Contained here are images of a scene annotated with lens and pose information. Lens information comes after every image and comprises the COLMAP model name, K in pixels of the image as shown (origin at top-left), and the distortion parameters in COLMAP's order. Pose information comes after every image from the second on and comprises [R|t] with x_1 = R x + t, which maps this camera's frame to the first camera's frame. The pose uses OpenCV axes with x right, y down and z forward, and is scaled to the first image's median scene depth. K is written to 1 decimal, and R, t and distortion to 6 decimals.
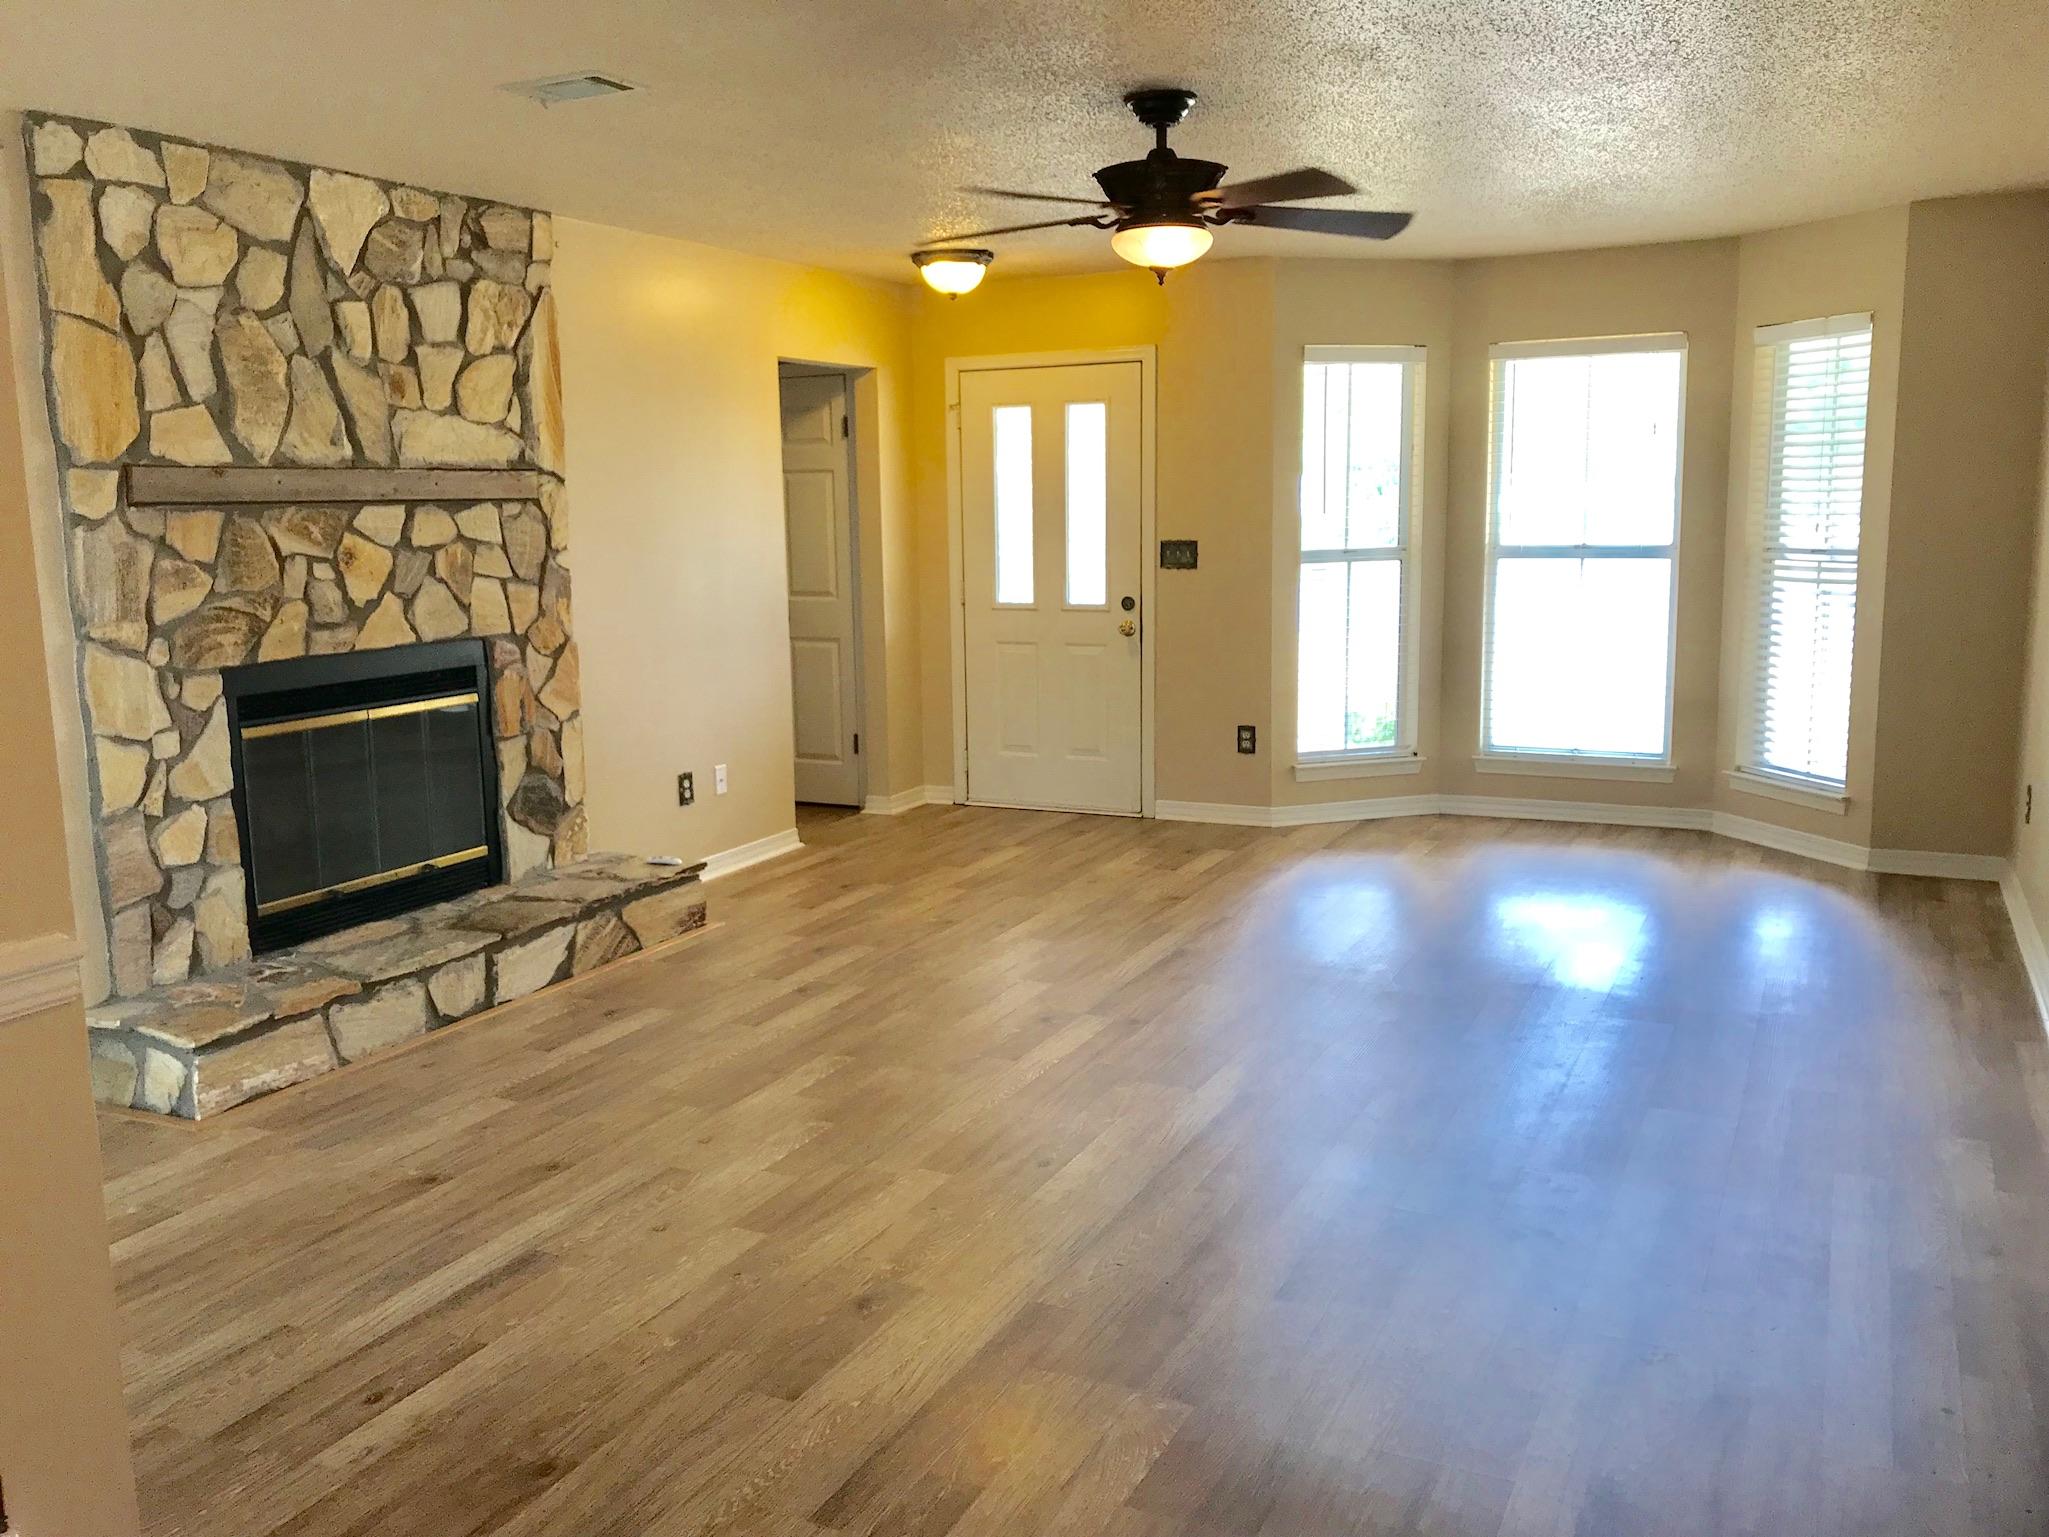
lens RADIAL K [[1716.2, 0, 1002.8], [0, 1716.2, 757.4], [0, 0, 1]] dist [0.027284, 0.007895]
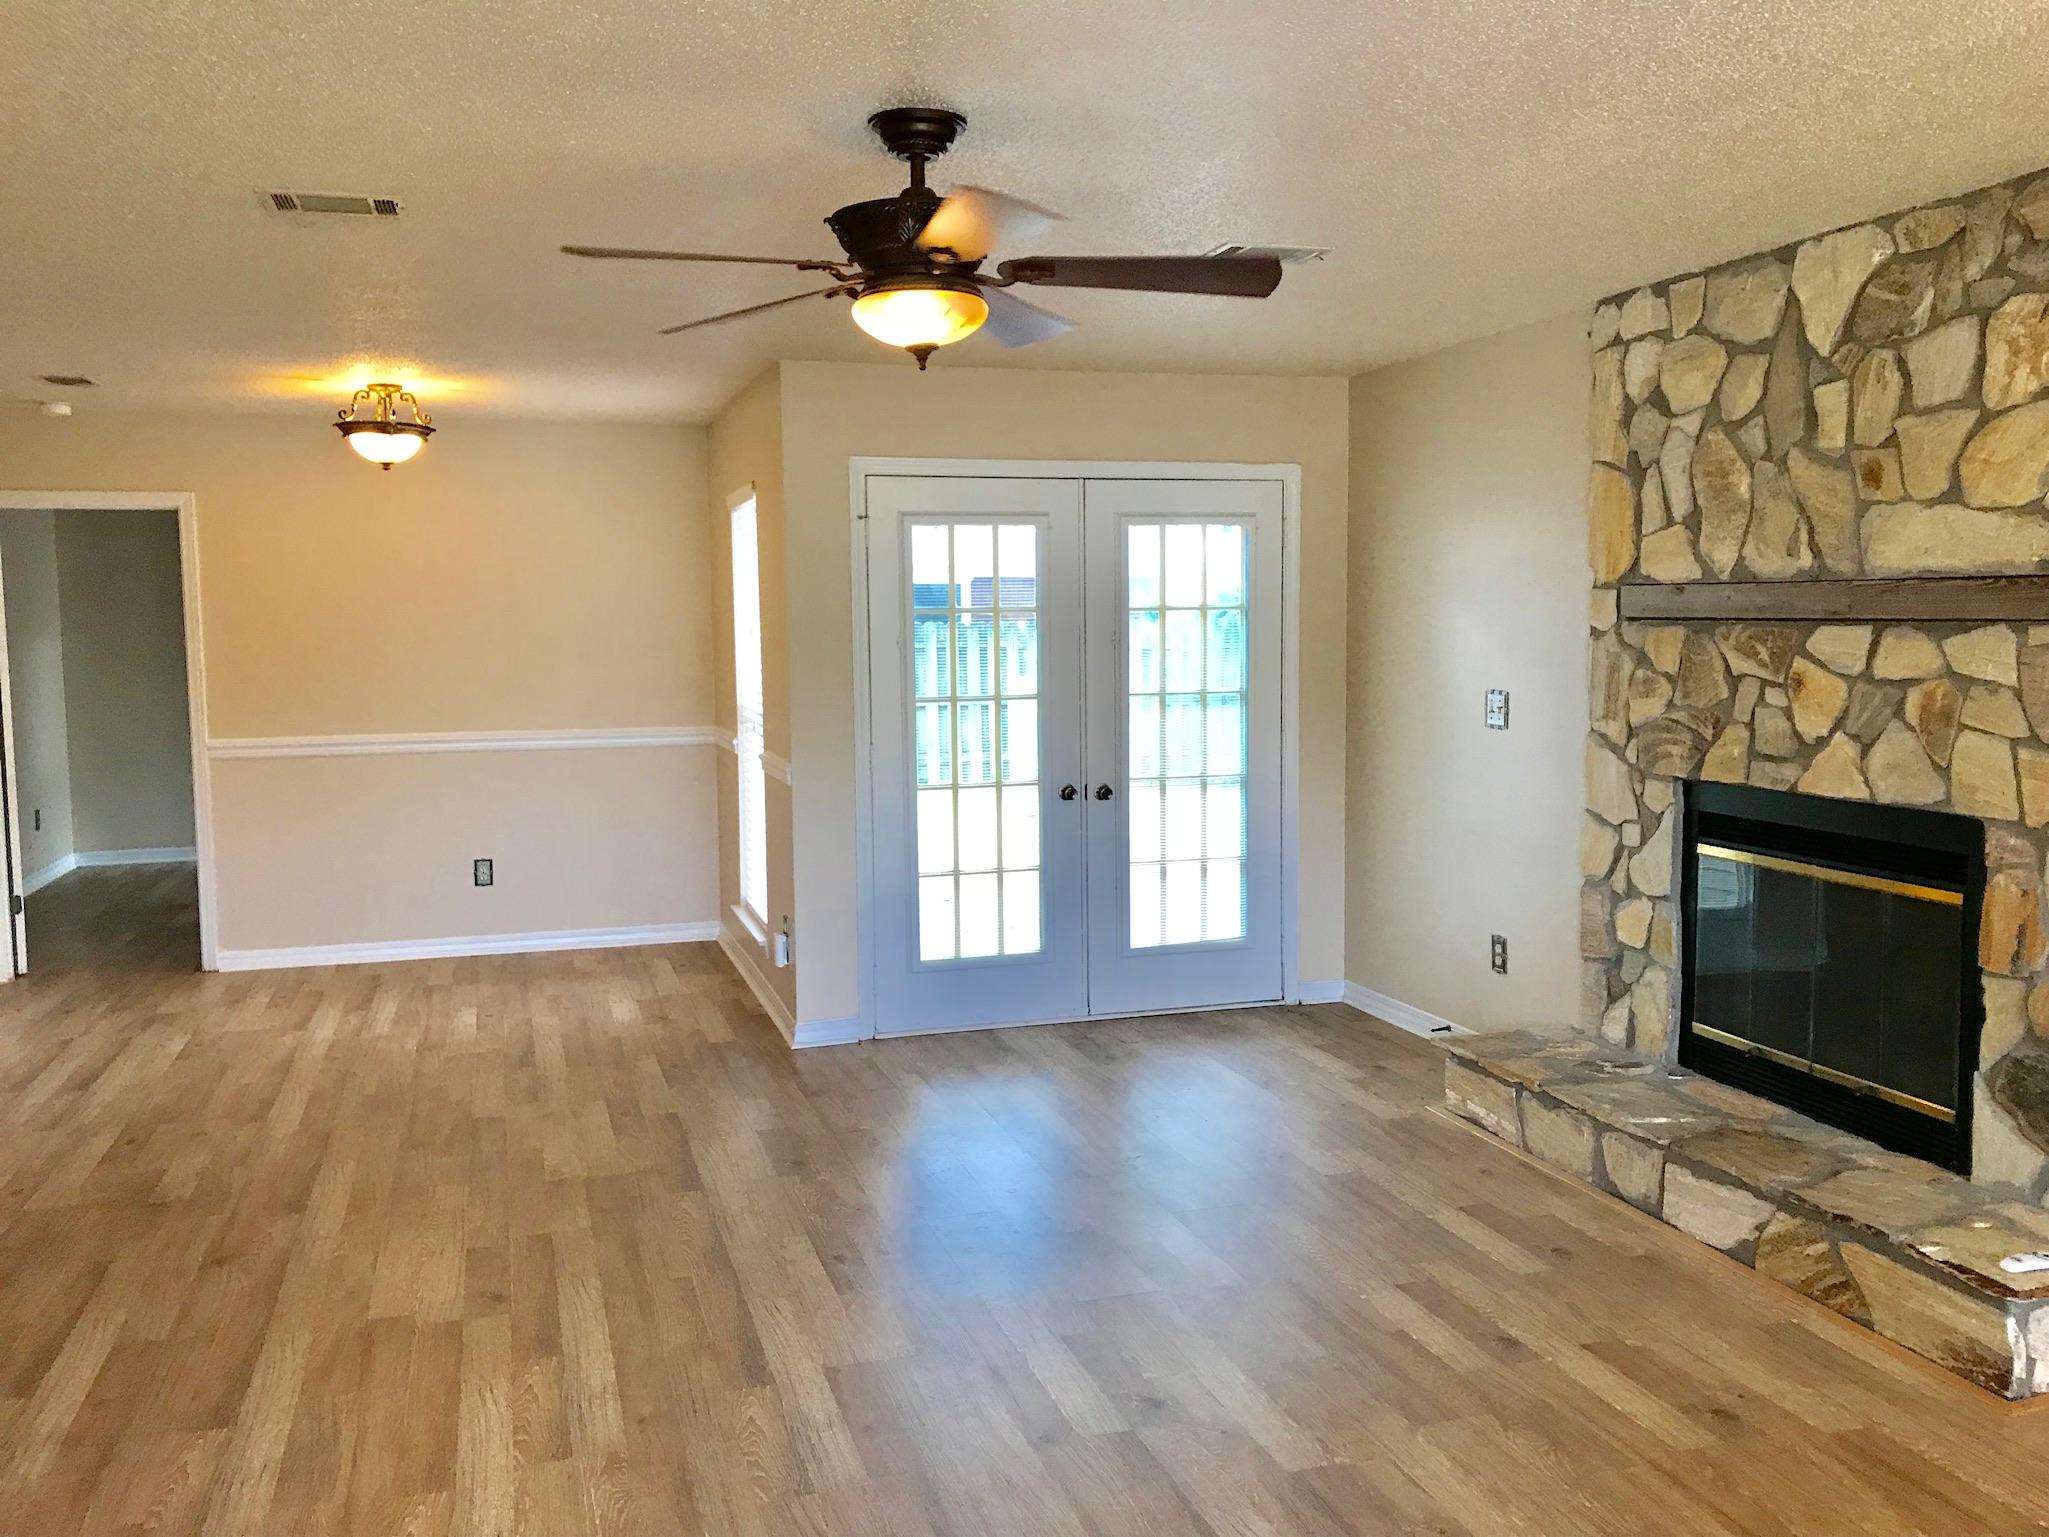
lens RADIAL K [[1716.2, 0, 1002.8], [0, 1716.2, 757.4], [0, 0, 1]] dist [0.027284, 0.007895]
pose [[-0.731933, 0.086873, -0.675816, 0.528106], [-0.077955, 0.974650, 0.209715, -0.244906], [0.676903, 0.206180, -0.706606, 1.434807]]
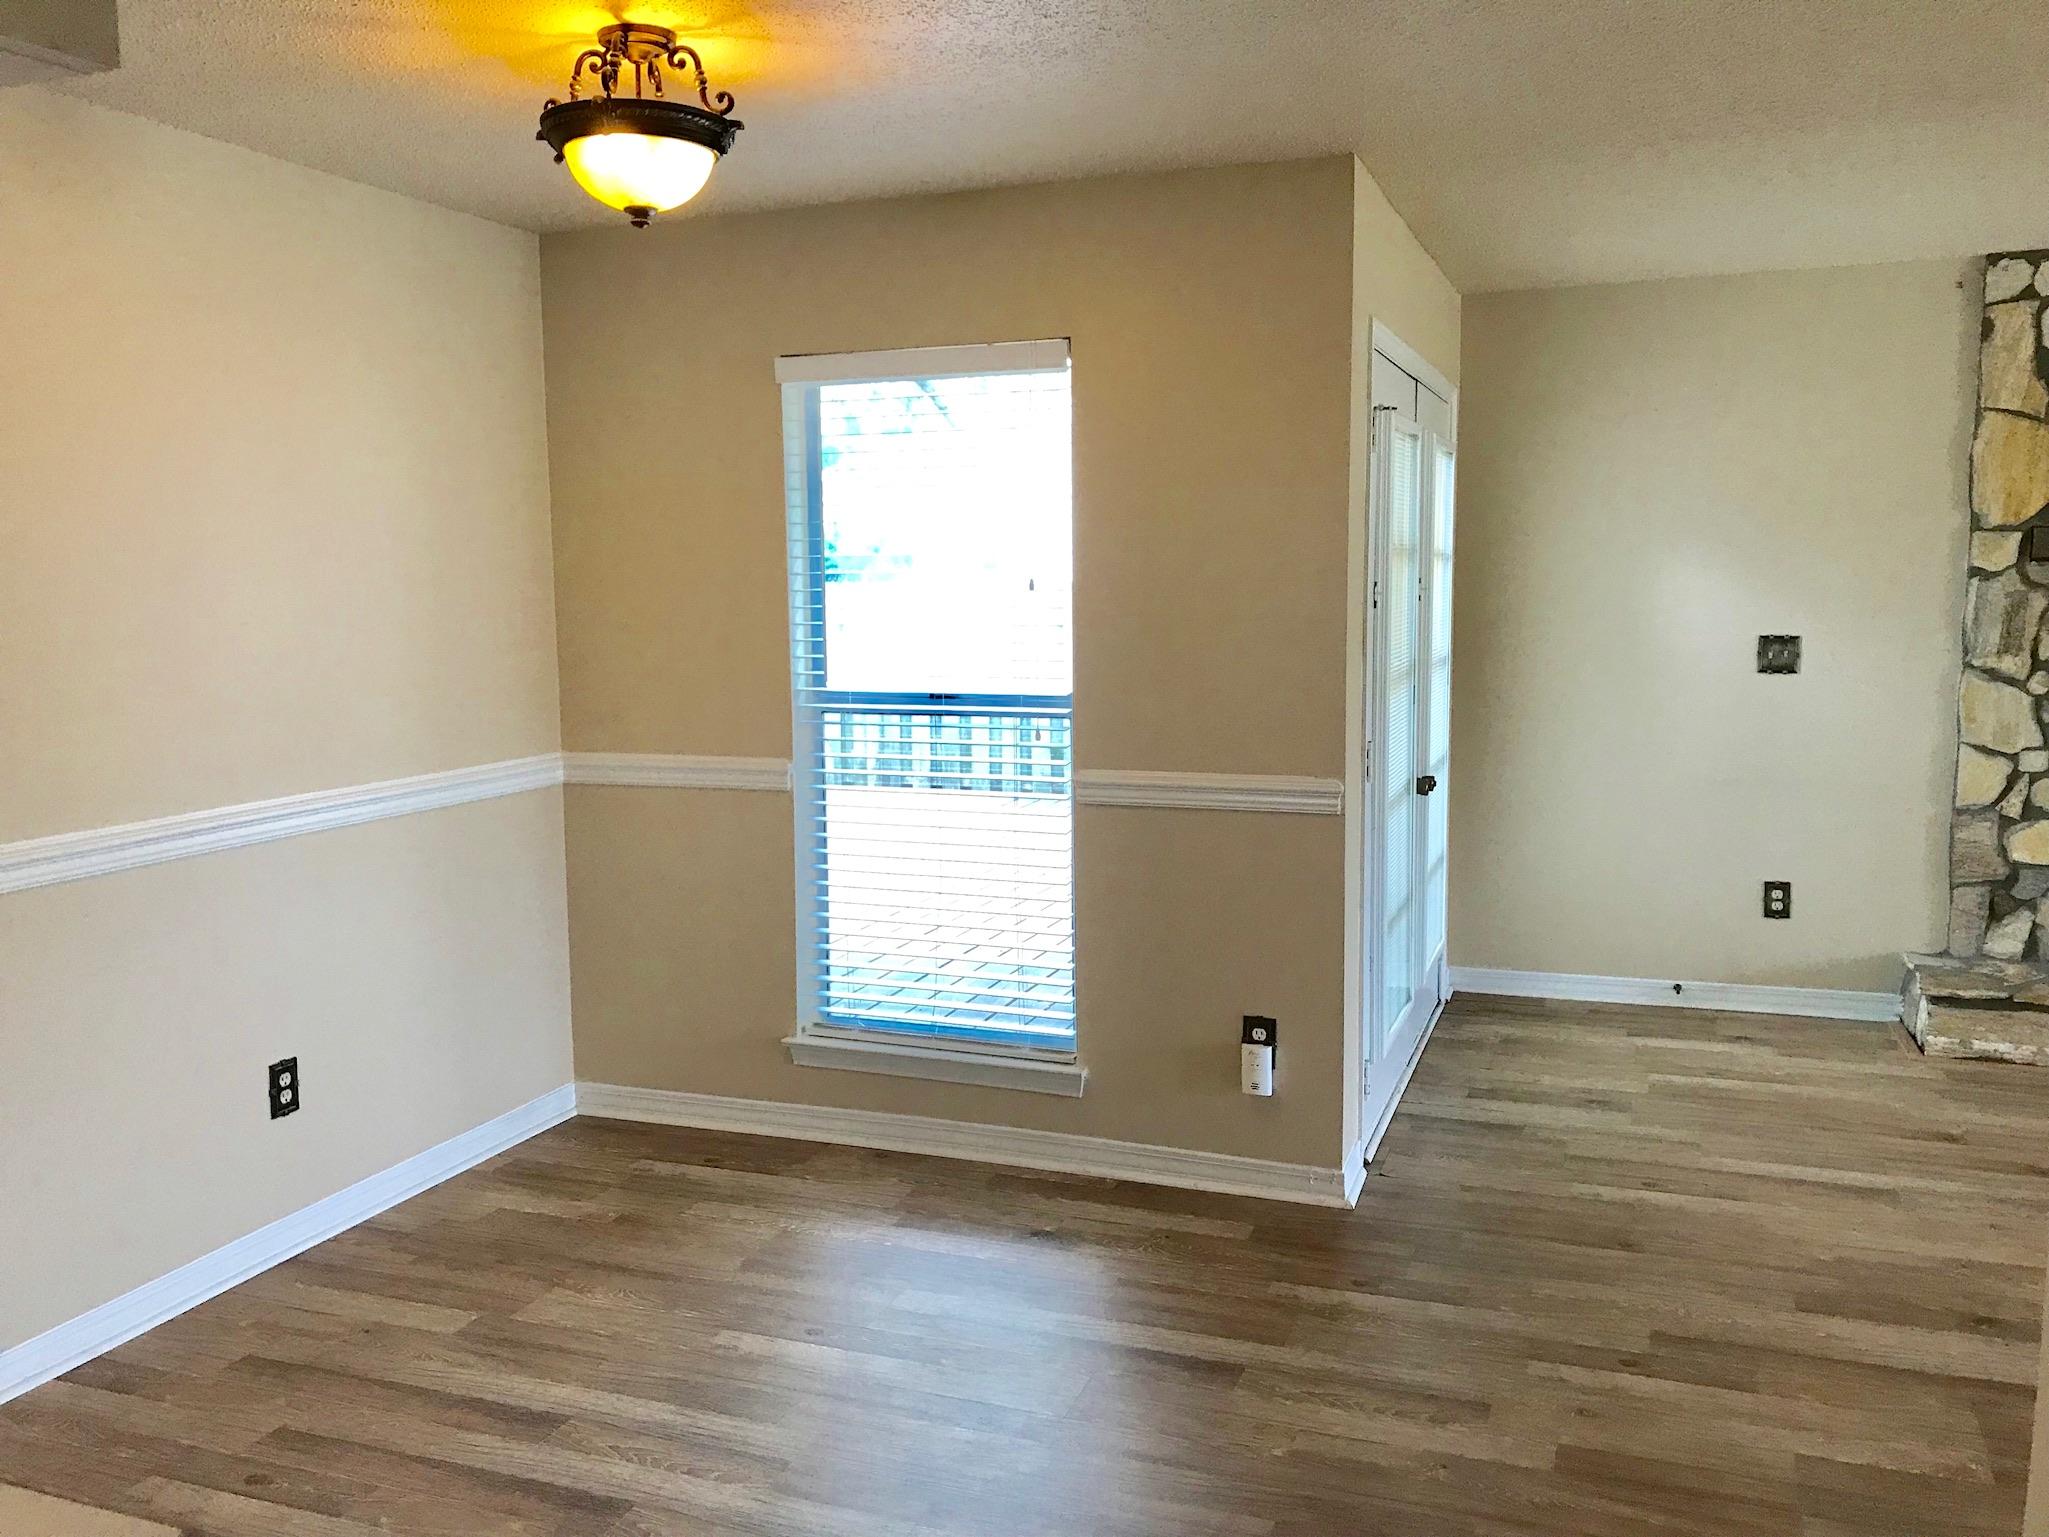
lens RADIAL K [[1716.2, 0, 1002.8], [0, 1716.2, 757.4], [0, 0, 1]] dist [0.027284, 0.007895]
pose [[0.103699, 0.131143, -0.985925, 0.591908], [-0.145945, 0.982546, 0.115343, -0.042002], [0.983843, 0.131930, 0.121029, 0.151765]]
